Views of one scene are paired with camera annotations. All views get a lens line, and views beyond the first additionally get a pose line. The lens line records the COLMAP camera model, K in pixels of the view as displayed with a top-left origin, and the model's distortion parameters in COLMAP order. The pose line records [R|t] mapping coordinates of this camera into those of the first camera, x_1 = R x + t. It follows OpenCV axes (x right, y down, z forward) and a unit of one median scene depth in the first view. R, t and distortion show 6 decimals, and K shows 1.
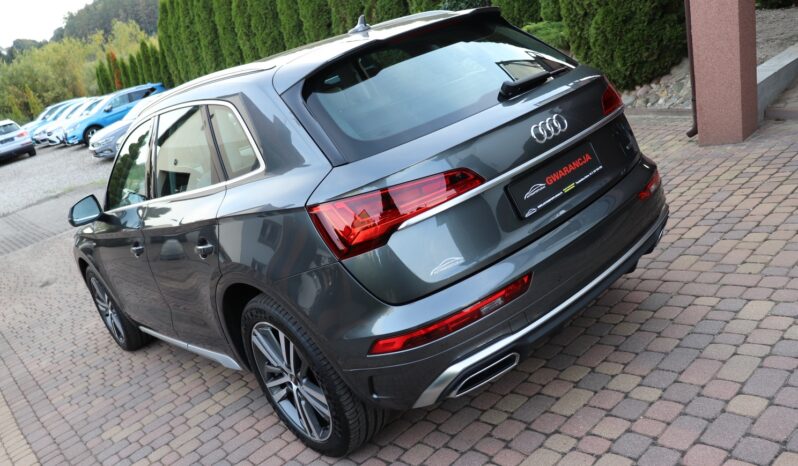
lens RADIAL K [[672.5, 0, 398.0], [0, 672.5, 233.5], [0, 0, 1]] dist [-0.164618, 0.136040]
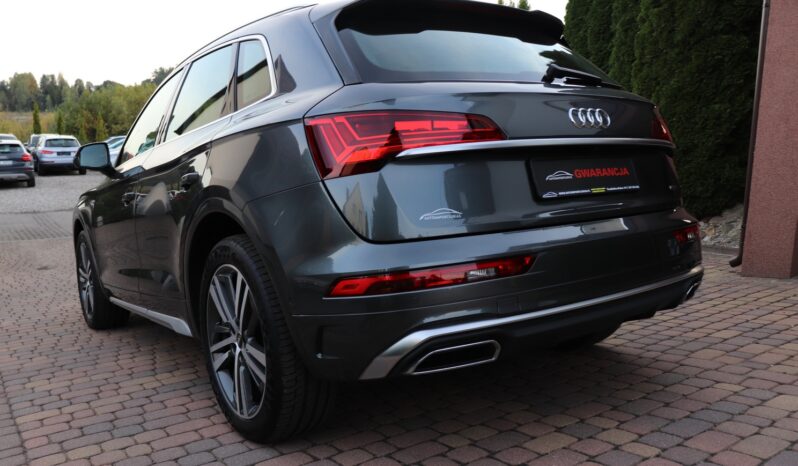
lens RADIAL K [[672.5, 0, 392.9], [0, 672.5, 233.1], [0, 0, 1]] dist [-0.164618, 0.136040]
pose [[0.966641, 0.245691, -0.072400, 0.060235], [-0.254824, 0.951052, -0.174830, 0.173580], [0.025902, 0.187447, 0.981933, 0.119797]]
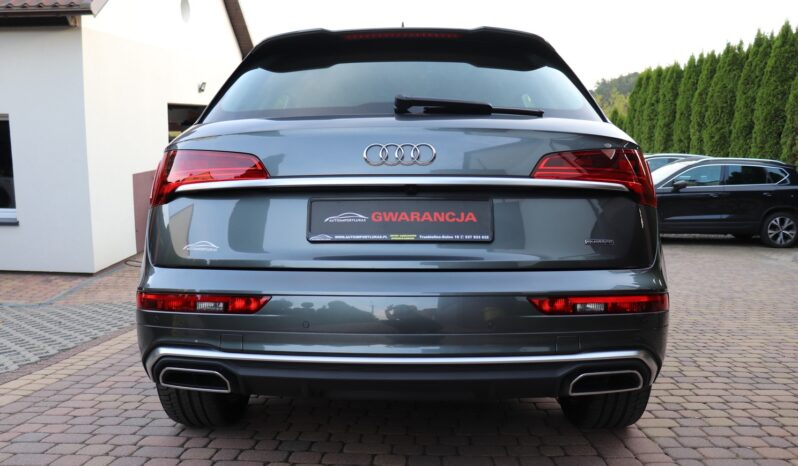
lens RADIAL K [[672.5, 0, 391.8], [0, 672.5, 230.1], [0, 0, 1]] dist [-0.164618, 0.136040]
pose [[0.699579, 0.320706, -0.638542, 0.618420], [-0.396810, 0.917530, 0.026086, -0.076082], [0.594248, 0.235131, 0.769144, 0.329338]]
